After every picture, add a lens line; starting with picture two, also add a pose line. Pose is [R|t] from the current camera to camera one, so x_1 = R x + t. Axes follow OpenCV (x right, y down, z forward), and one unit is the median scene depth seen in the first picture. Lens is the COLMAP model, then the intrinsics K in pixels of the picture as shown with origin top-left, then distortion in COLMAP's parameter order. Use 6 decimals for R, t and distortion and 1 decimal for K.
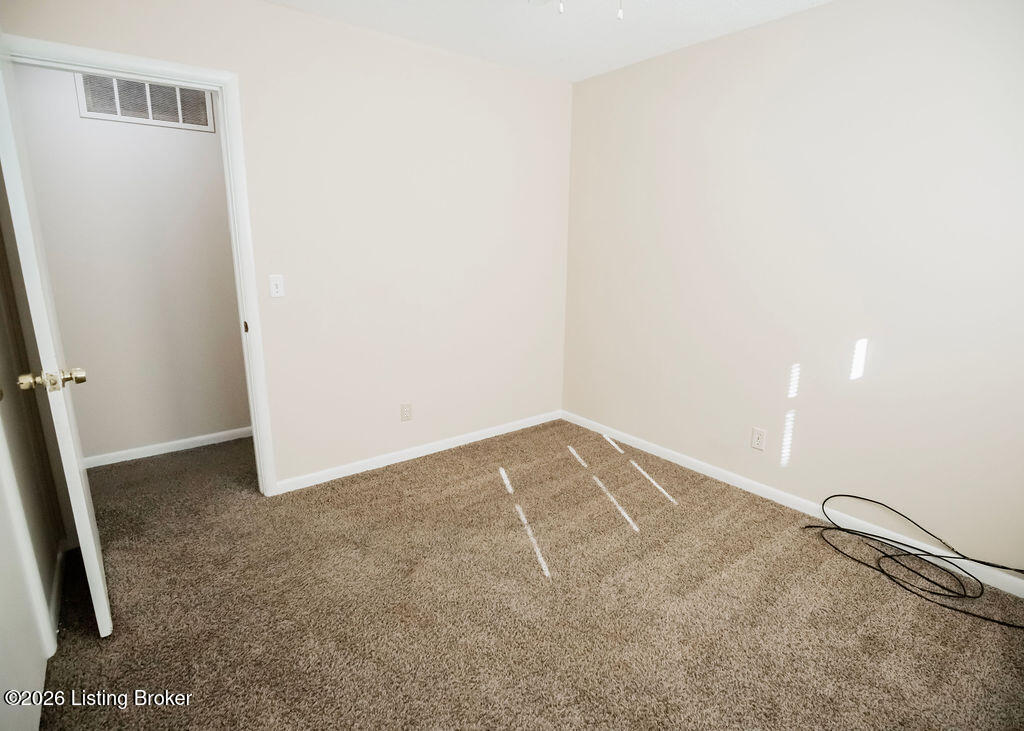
lens RADIAL K [[511.5, 0, 512.5], [0, 511.5, 364.1], [0, 0, 1]] dist [-0.034028, 0.005413]
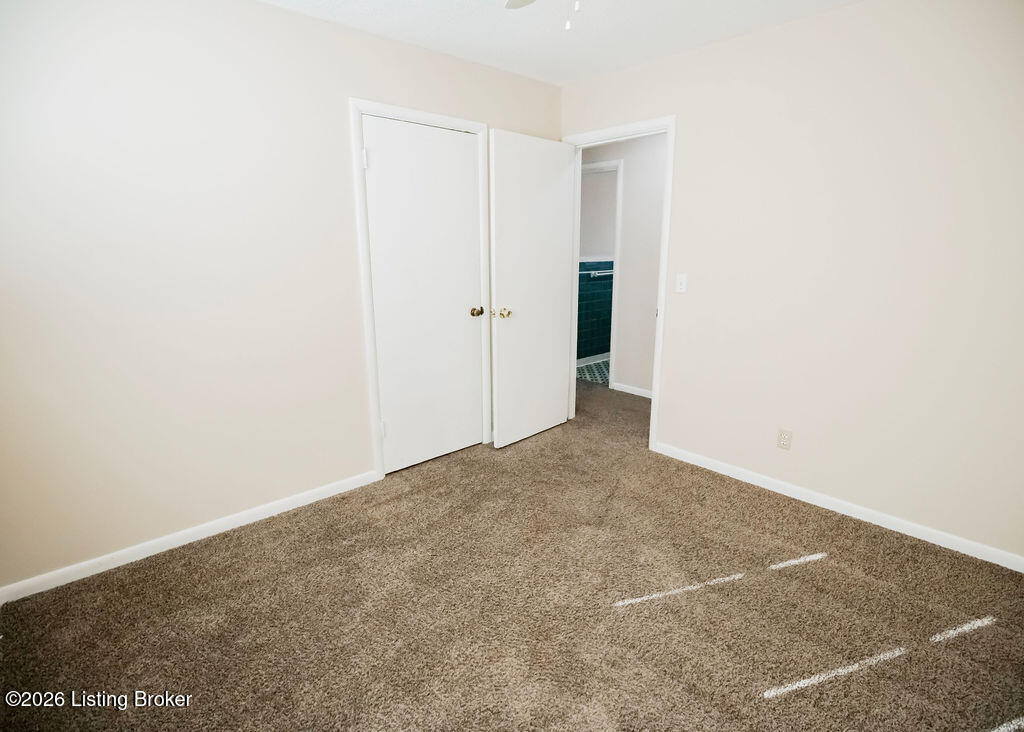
lens RADIAL K [[511.5, 0, 511.2], [0, 511.5, 365.6], [0, 0, 1]] dist [-0.034028, 0.005413]
pose [[0.068636, 0.221055, -0.972843, 0.672009], [-0.223465, 0.953772, 0.200956, -0.112925], [0.972292, 0.203603, 0.114861, 0.476647]]
